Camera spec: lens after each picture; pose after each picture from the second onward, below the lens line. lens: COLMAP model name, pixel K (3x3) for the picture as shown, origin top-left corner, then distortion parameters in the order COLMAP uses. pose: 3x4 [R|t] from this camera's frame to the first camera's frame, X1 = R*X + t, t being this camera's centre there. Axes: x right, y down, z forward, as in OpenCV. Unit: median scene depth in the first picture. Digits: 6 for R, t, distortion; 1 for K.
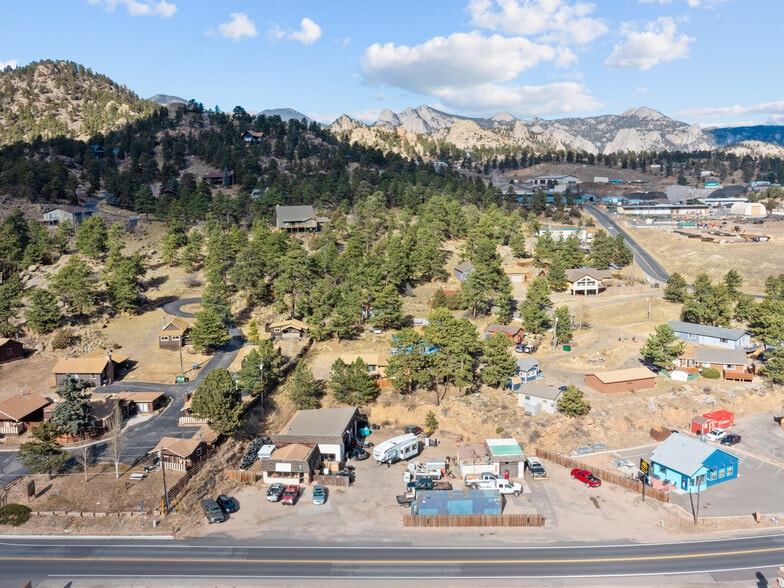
lens RADIAL K [[698.6, 0, 392.0], [0, 698.6, 294.0], [0, 0, 1]] dist [-0.007192, -0.000963]
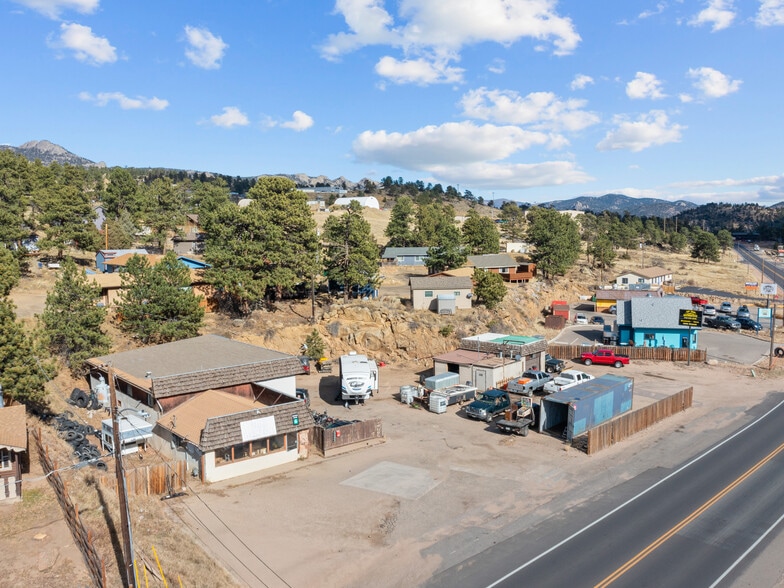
lens RADIAL K [[698.6, 0, 392.0], [0, 698.6, 294.0], [0, 0, 1]] dist [-0.007192, -0.000963]
pose [[0.690939, -0.064807, 0.720002, -0.274884], [0.107728, 0.994083, -0.013902, 0.129193], [-0.714841, 0.087170, 0.693832, 0.459127]]
